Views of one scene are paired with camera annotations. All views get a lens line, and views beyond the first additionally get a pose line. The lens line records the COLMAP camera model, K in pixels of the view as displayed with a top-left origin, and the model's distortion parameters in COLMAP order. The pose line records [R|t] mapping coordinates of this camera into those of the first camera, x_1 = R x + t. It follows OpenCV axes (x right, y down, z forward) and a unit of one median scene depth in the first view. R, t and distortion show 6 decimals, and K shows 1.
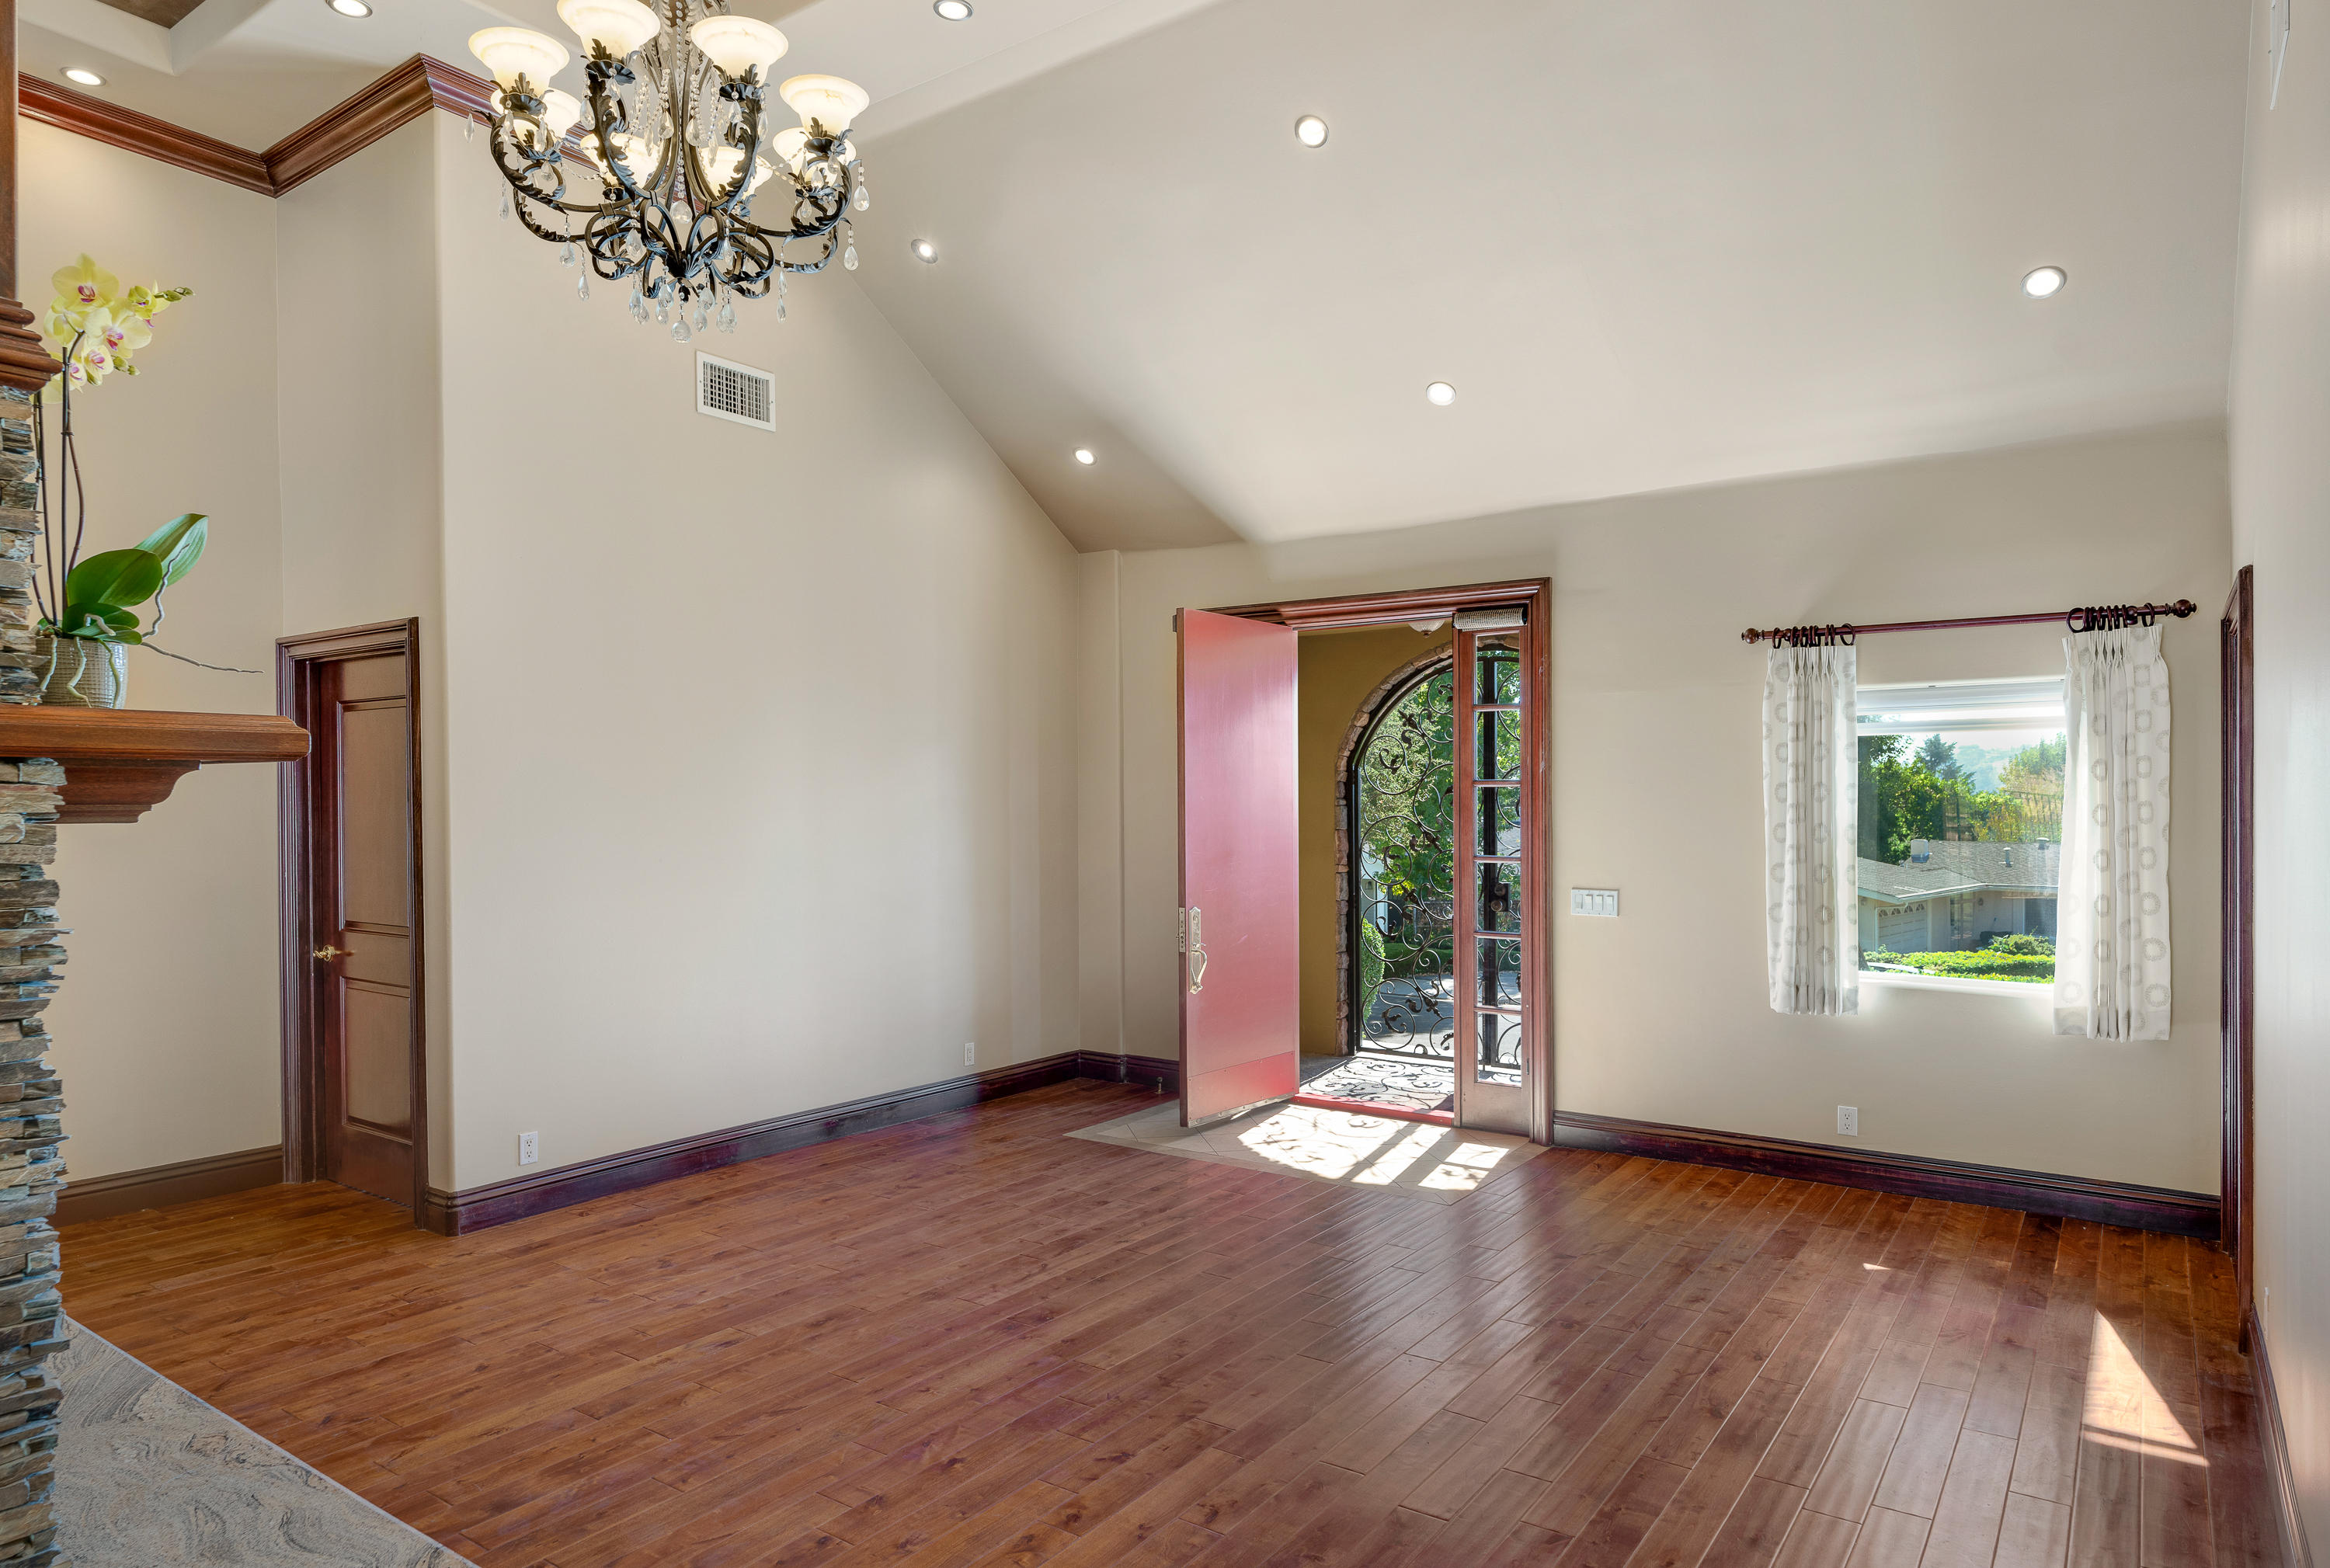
lens RADIAL K [[1403.0, 0, 1165.0], [0, 1403.0, 784.0], [0, 0, 1]] dist [0.000002, -0.000341]
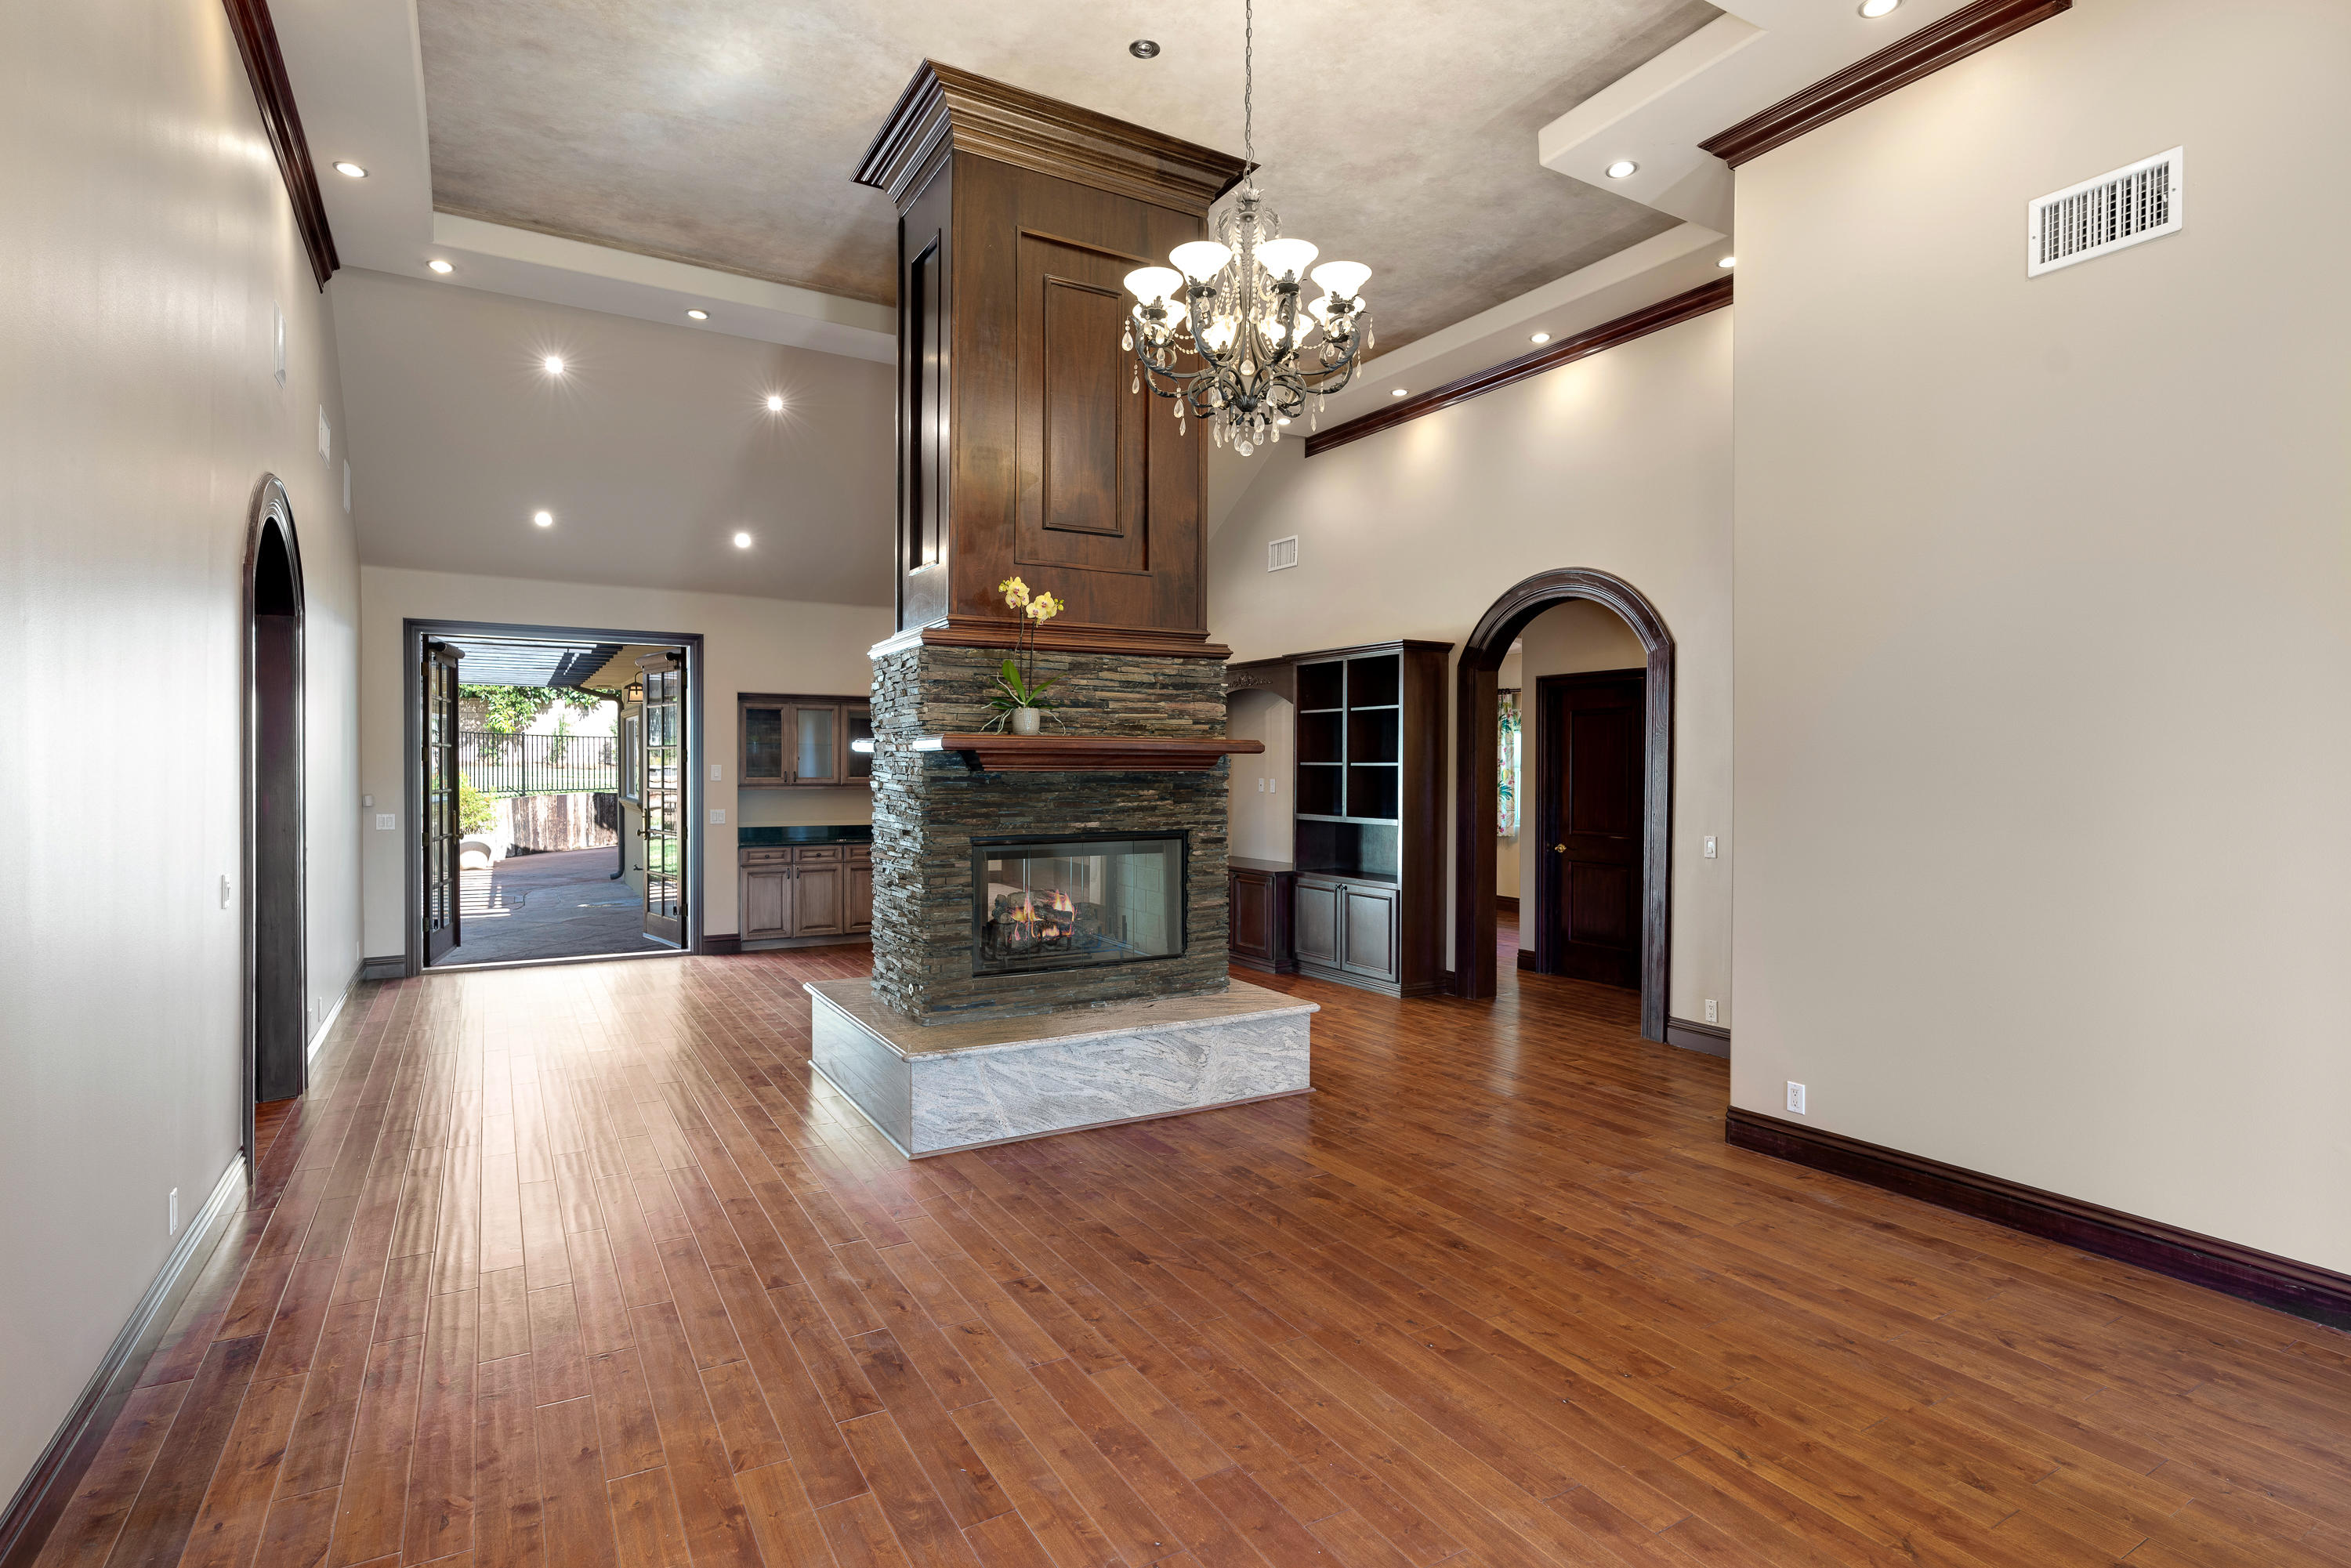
lens RADIAL K [[1166.1, 0, 1175.5], [0, 1166.1, 784.0], [0, 0, 1]] dist [-0.004138, -0.000194]
pose [[-0.410711, 0.011802, -0.911689, 0.590534], [0.006023, 0.999930, 0.010231, 0.014403], [0.911746, -0.001289, -0.410753, 1.044641]]
